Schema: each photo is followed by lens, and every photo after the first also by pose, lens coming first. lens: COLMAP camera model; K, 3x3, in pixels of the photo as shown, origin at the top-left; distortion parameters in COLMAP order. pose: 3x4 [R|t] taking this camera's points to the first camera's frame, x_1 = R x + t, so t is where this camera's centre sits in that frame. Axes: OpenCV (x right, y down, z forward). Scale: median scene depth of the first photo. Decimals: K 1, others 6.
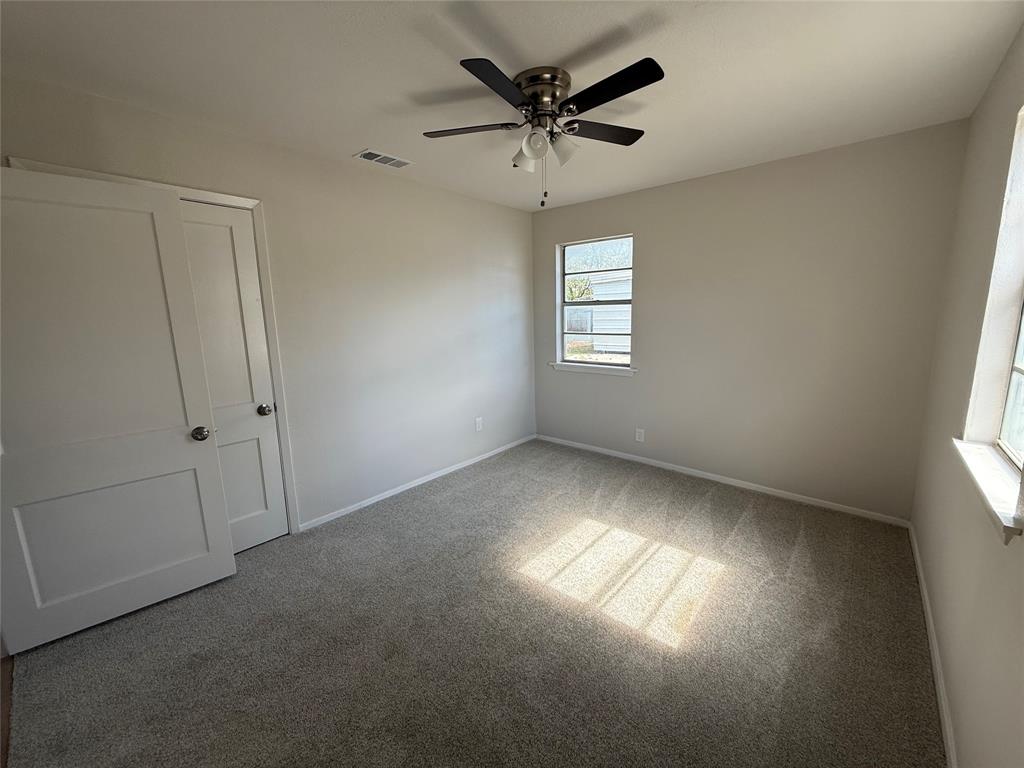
lens RADIAL K [[408.1, 0, 512.0], [0, 408.1, 384.0], [0, 0, 1]] dist [-0.004001, -0.000227]
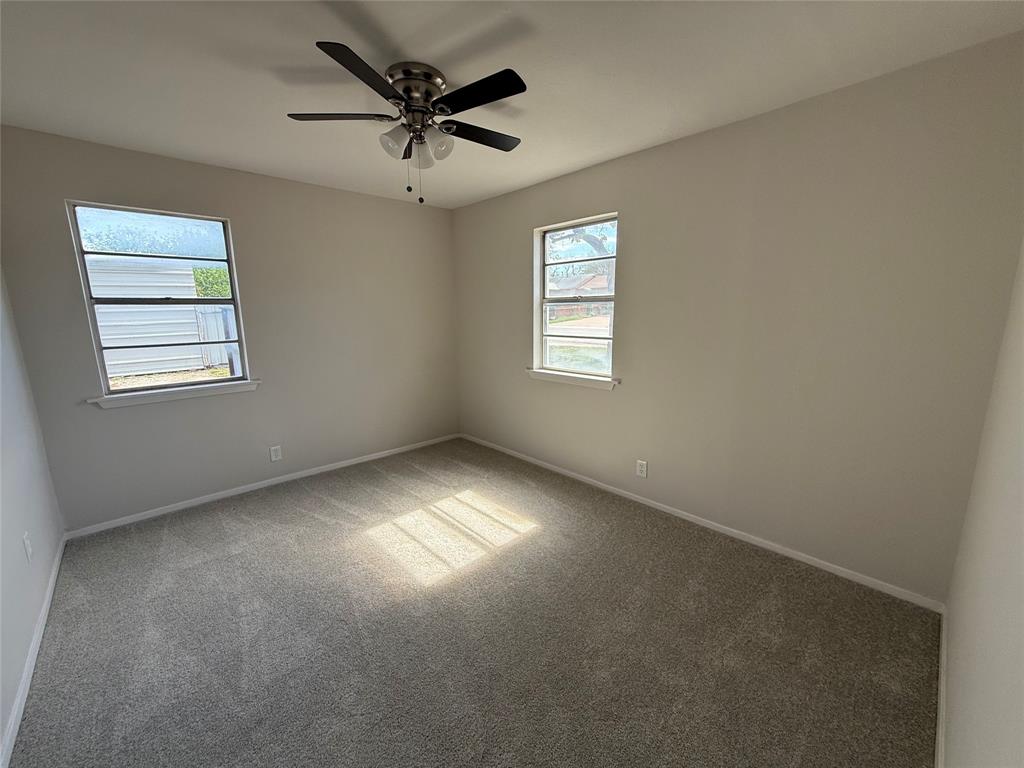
lens RADIAL K [[408.1, 0, 512.0], [0, 408.1, 384.0], [0, 0, 1]] dist [-0.004001, -0.000227]
pose [[0.100599, -0.162504, 0.981566, -0.642023], [0.182063, 0.972919, 0.142413, -0.070992], [-0.978127, 0.164381, 0.127461, 0.492545]]
